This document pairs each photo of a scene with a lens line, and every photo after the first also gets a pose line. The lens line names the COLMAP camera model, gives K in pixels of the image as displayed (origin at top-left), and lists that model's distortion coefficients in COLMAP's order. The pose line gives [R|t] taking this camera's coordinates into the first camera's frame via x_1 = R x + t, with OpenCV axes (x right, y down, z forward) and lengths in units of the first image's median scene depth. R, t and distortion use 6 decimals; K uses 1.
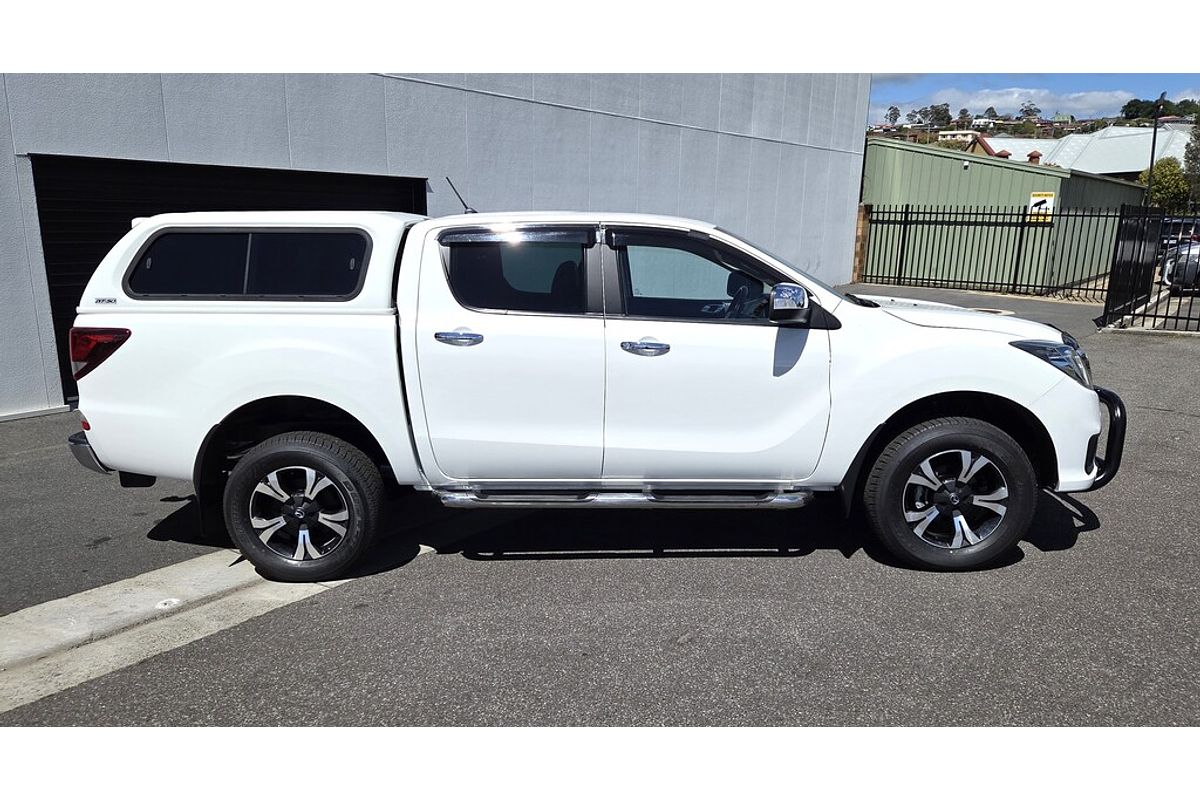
lens RADIAL K [[903.9, 0, 602.5], [0, 903.9, 419.4], [0, 0, 1]] dist [0.069802, -0.048616]
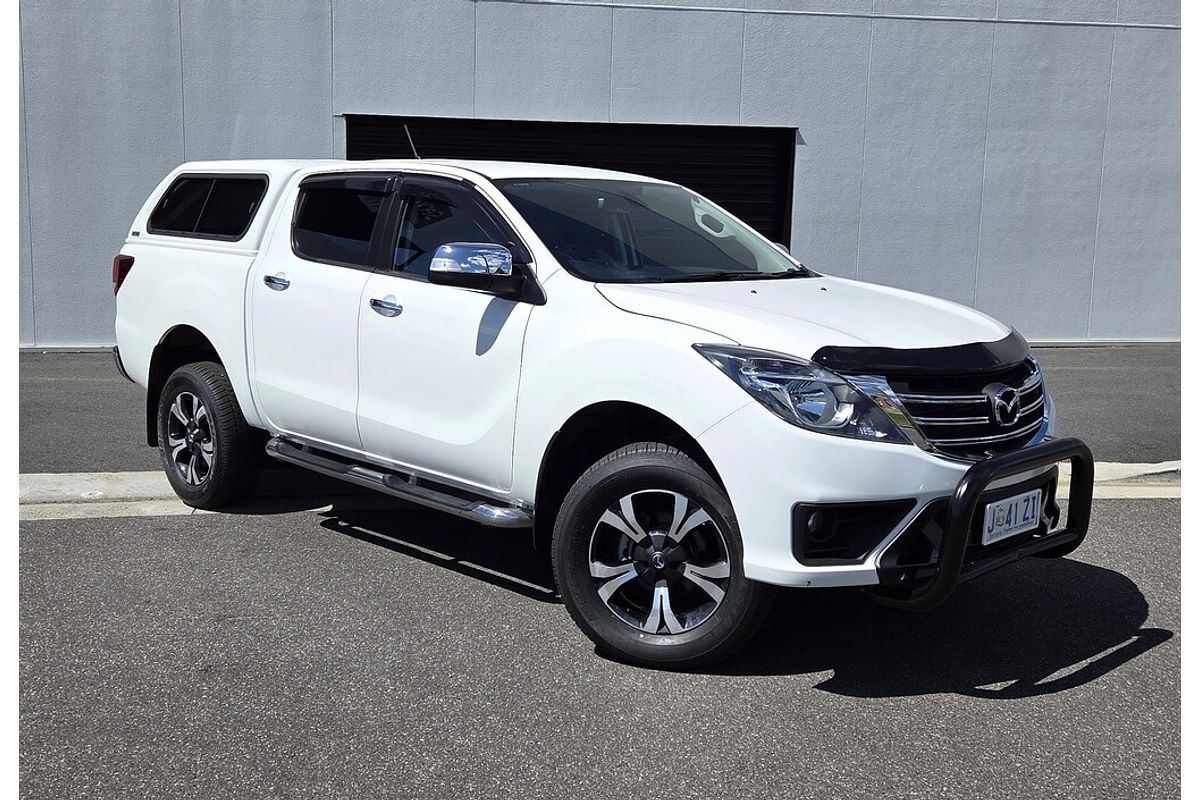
lens RADIAL K [[1229.1, 0, 573.6], [0, 1229.1, 296.6], [0, 0, 1]] dist [0.066905, -0.000590]
pose [[0.720386, 0.077640, -0.689214, 0.972551], [-0.164230, 0.984550, -0.060748, -0.044433], [0.673849, 0.156952, 0.722007, 0.238241]]
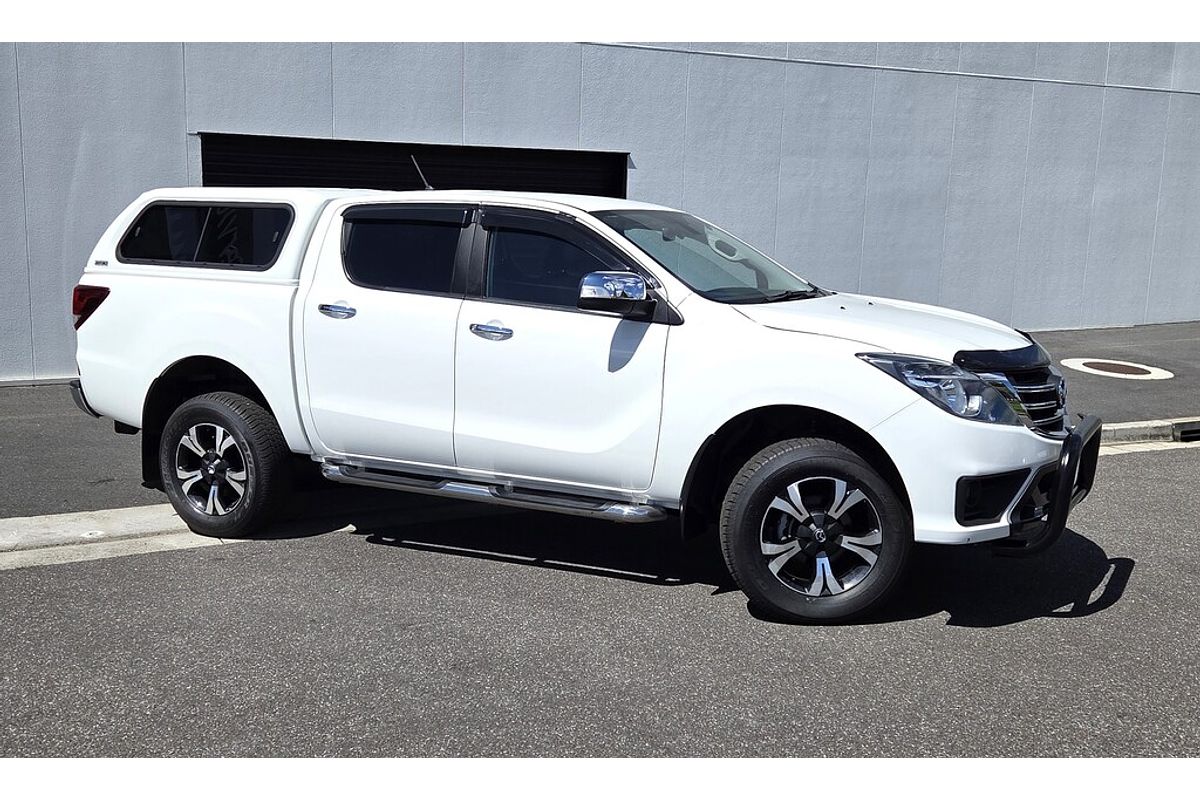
lens RADIAL K [[1224.6, 0, 601.5], [0, 1224.6, 356.5], [0, 0, 1]] dist [0.073893, -0.011397]
pose [[0.902238, 0.071931, -0.425198, 0.676930], [-0.109705, 0.991837, -0.064997, 0.017695], [0.417052, 0.105289, 0.902764, -0.114303]]
